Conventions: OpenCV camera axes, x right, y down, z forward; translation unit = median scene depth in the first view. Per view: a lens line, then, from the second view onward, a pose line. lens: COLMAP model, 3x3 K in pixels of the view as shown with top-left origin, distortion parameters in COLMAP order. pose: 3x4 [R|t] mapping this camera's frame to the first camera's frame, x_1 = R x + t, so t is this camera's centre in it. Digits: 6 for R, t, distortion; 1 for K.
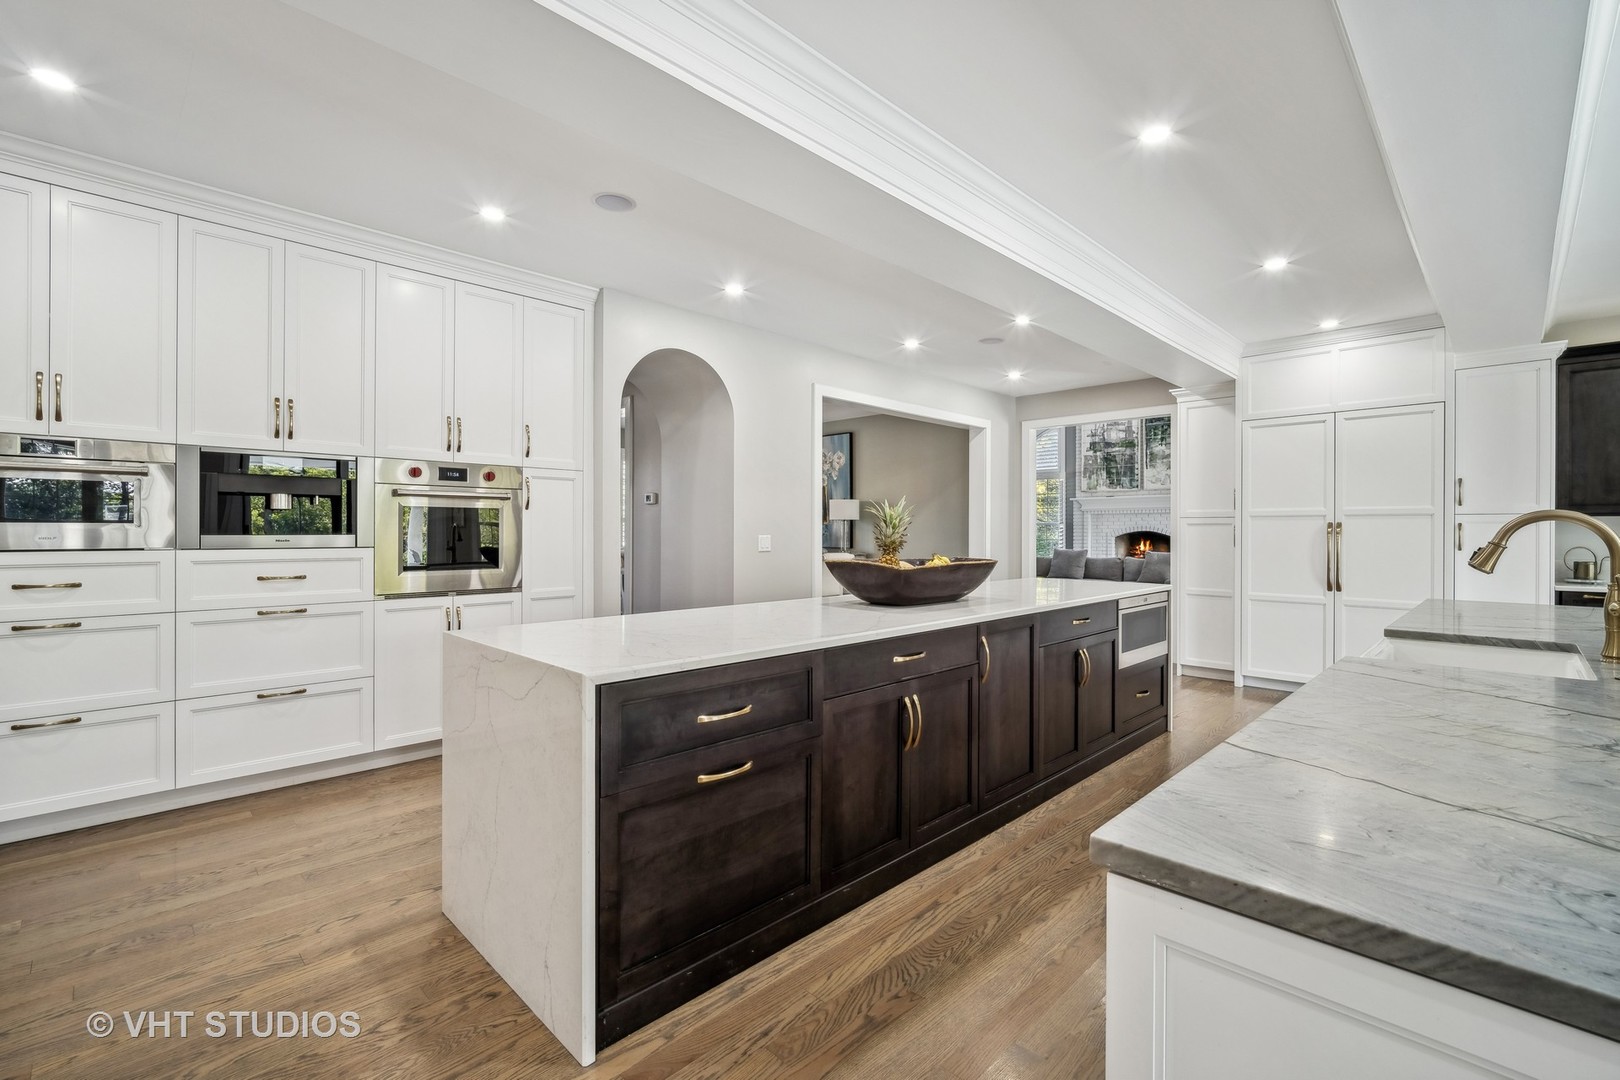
lens RADIAL K [[715.4, 0, 811.0], [0, 715.4, 534.6], [0, 0, 1]] dist [-0.011814, 0.004116]
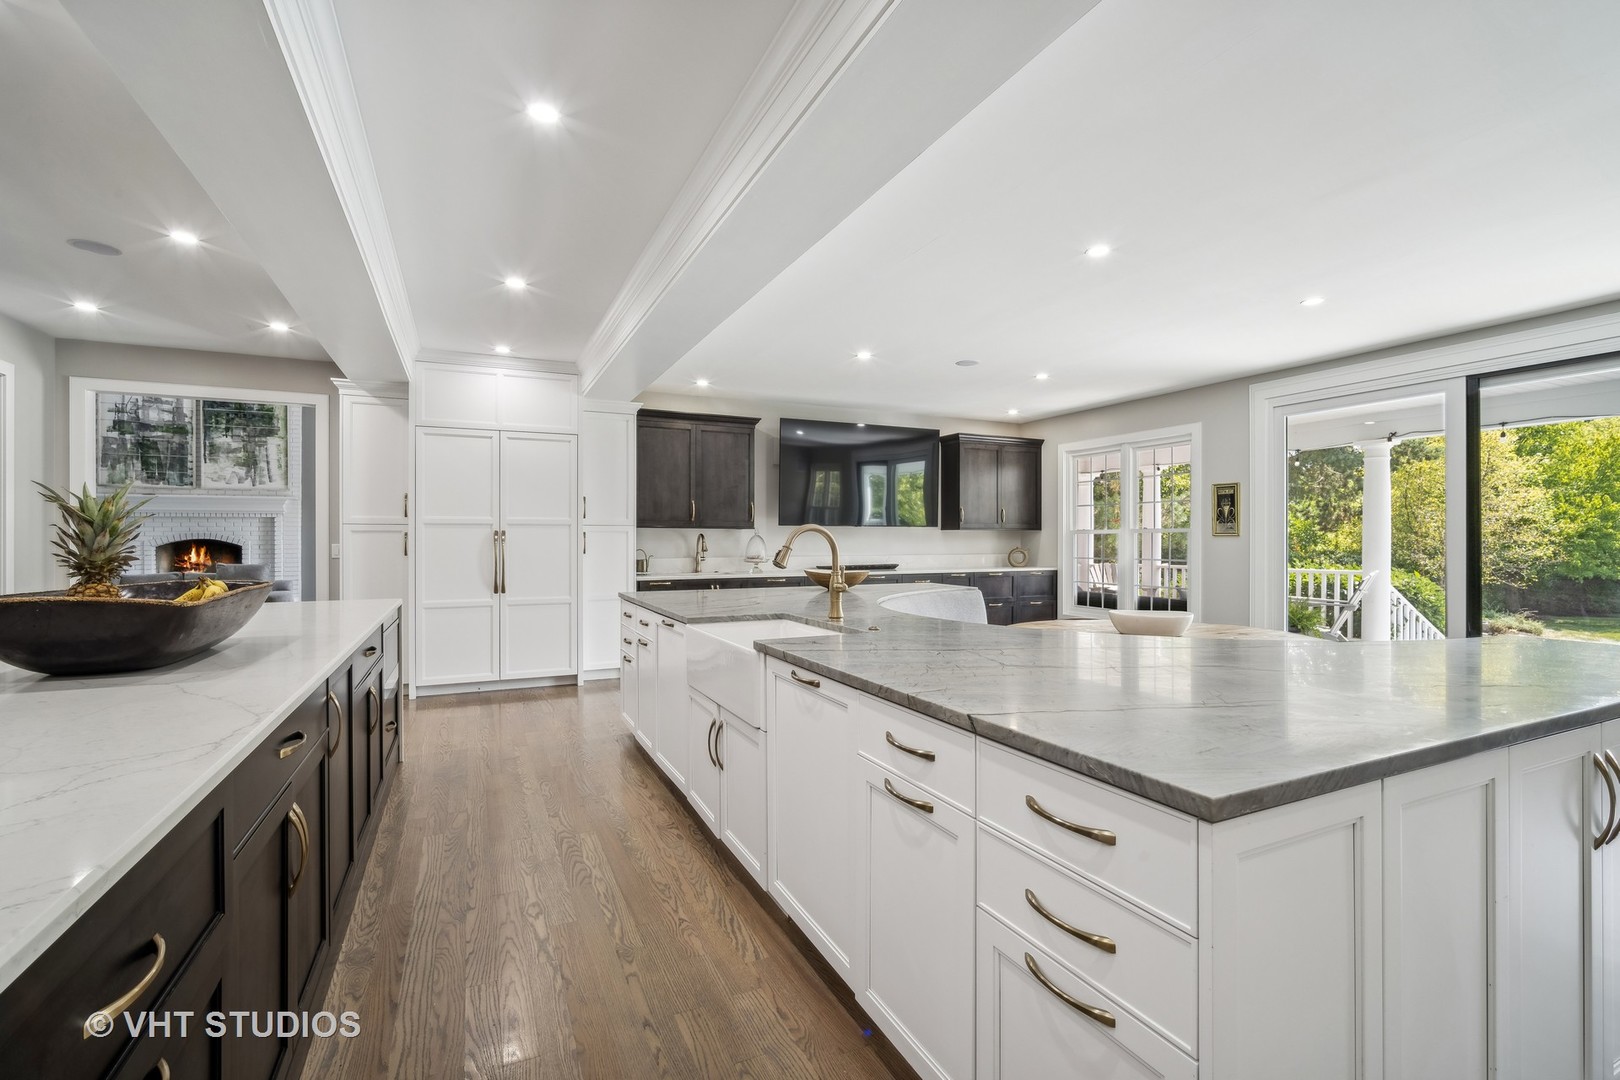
lens RADIAL K [[715.4, 0, 804.7], [0, 715.4, 540.7], [0, 0, 1]] dist [-0.011814, 0.004116]
pose [[0.345197, -0.005186, 0.938516, -0.136002], [0.007008, 0.999971, 0.002948, -0.001449], [-0.938504, 0.005559, 0.345224, 0.177747]]
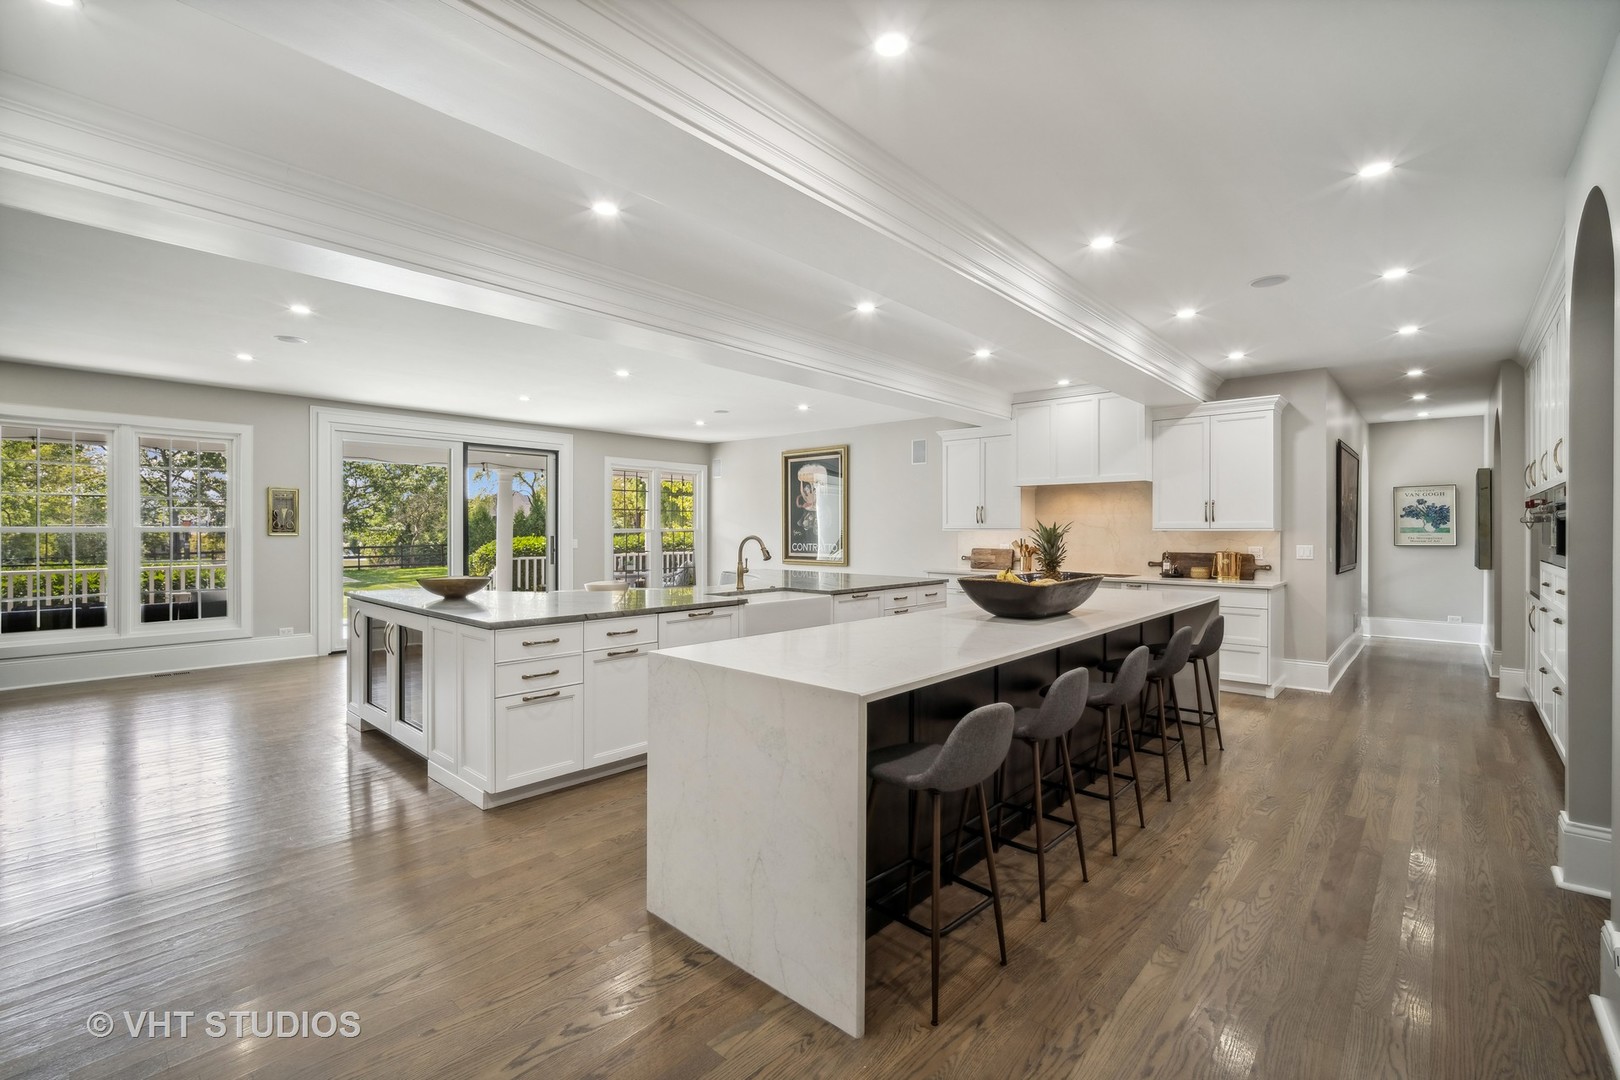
lens RADIAL K [[715.4, 0, 807.9], [0, 715.4, 532.7], [0, 0, 1]] dist [-0.011814, 0.004116]
pose [[-0.999216, -0.005679, -0.039175, 0.337501], [-0.006063, 0.999935, 0.009682, -0.025526], [0.039118, 0.009912, -0.999185, 1.324277]]
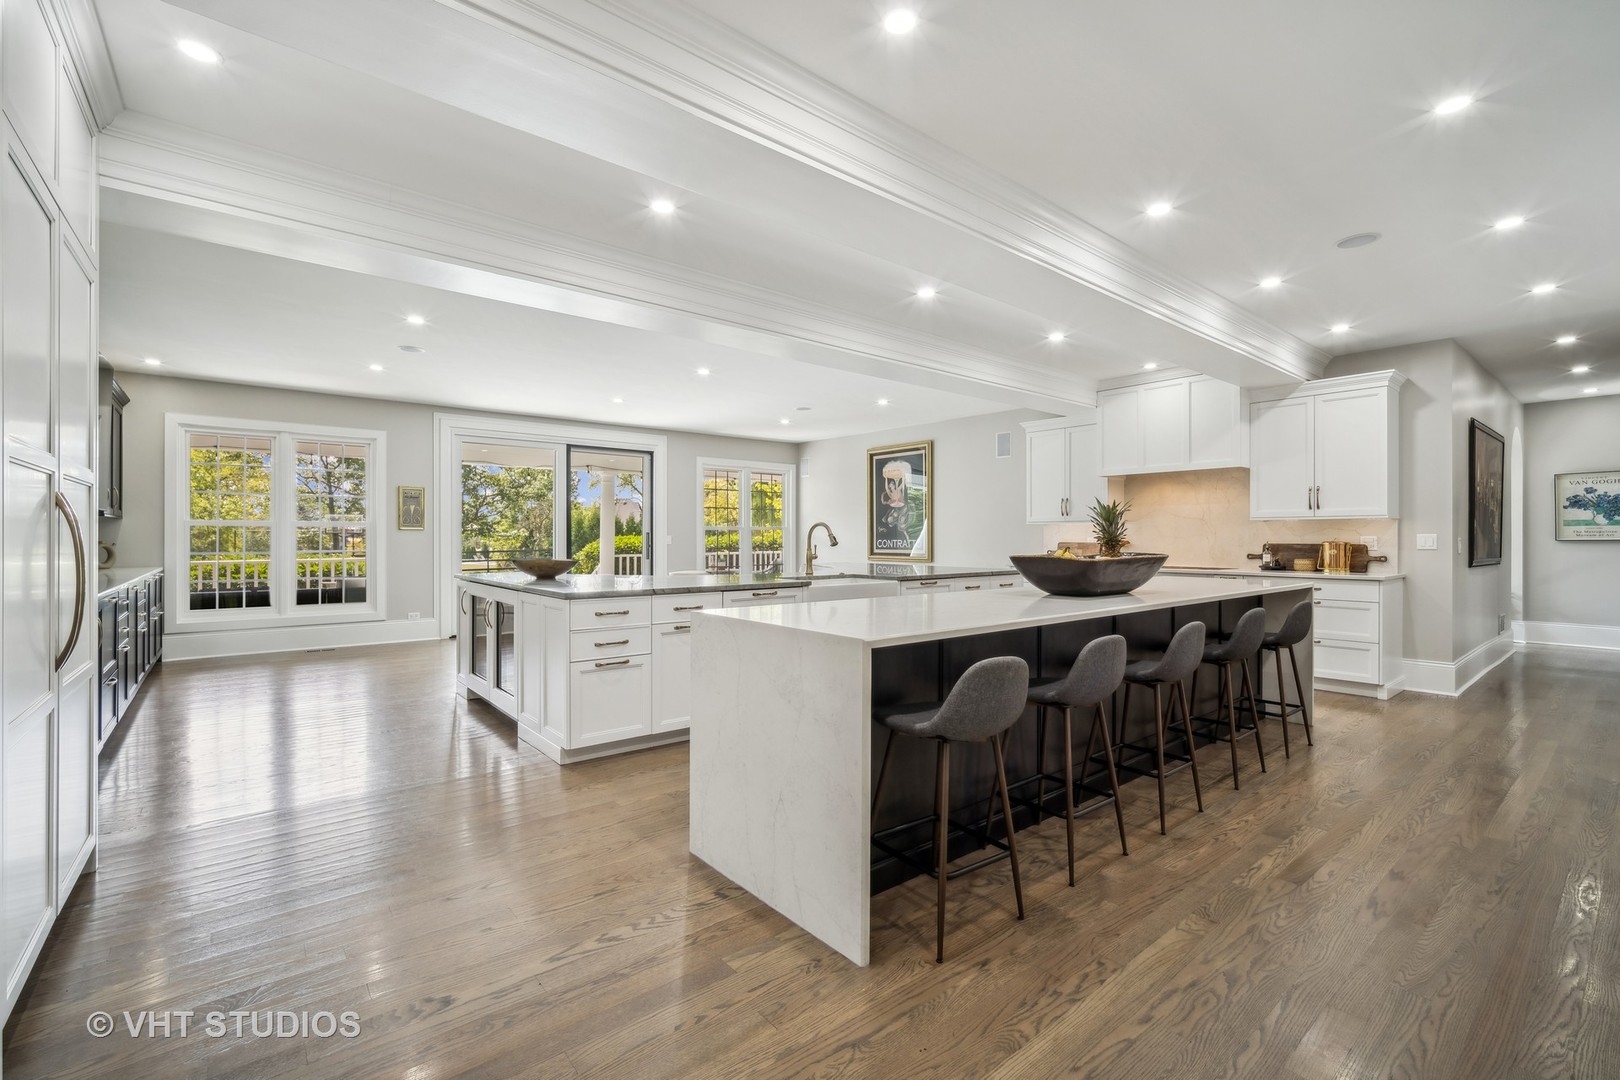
lens RADIAL K [[715.4, 0, 806.6], [0, 715.4, 540.6], [0, 0, 1]] dist [-0.011814, 0.004116]
pose [[-0.994246, -0.005131, 0.106997, 0.287491], [-0.003926, 0.999927, 0.011464, 0.001870], [-0.107048, 0.010978, -0.994193, 1.345942]]
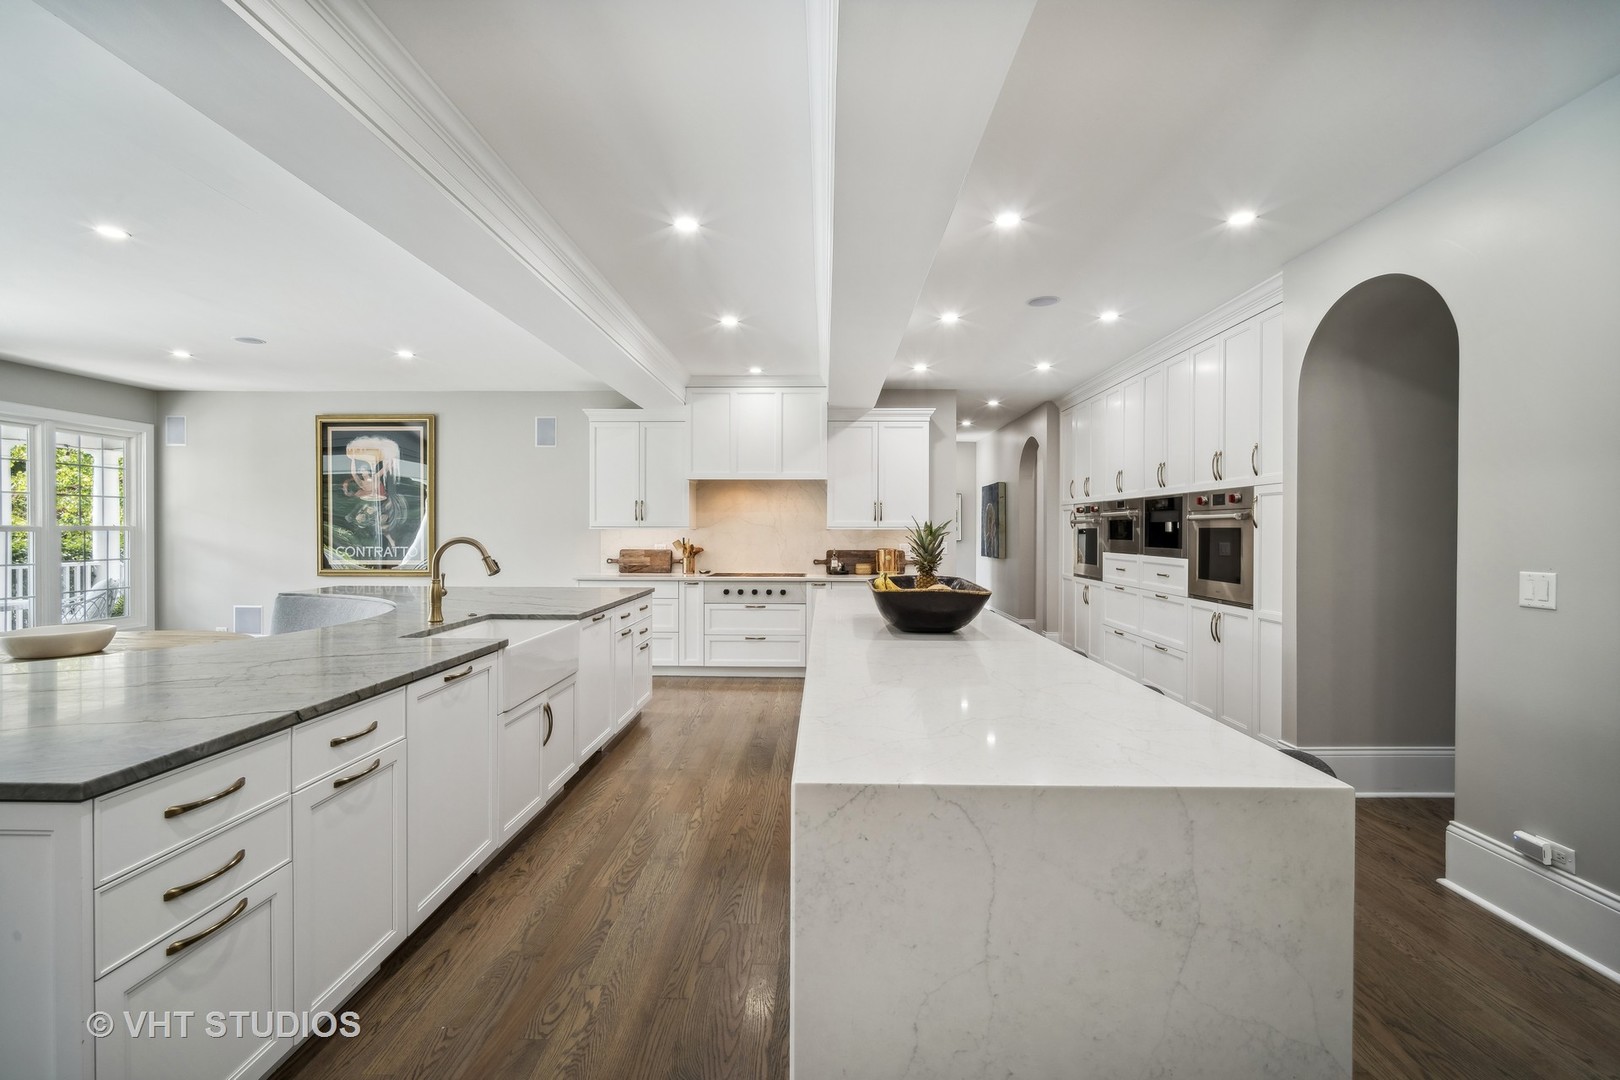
lens RADIAL K [[715.4, 0, 812.9], [0, 715.4, 537.9], [0, 0, 1]] dist [-0.011814, 0.004116]
pose [[-0.723544, 0.001766, -0.690276, 0.580065], [-0.010566, 0.999851, 0.013634, -0.022632], [0.690197, 0.017159, -0.723418, 1.009490]]
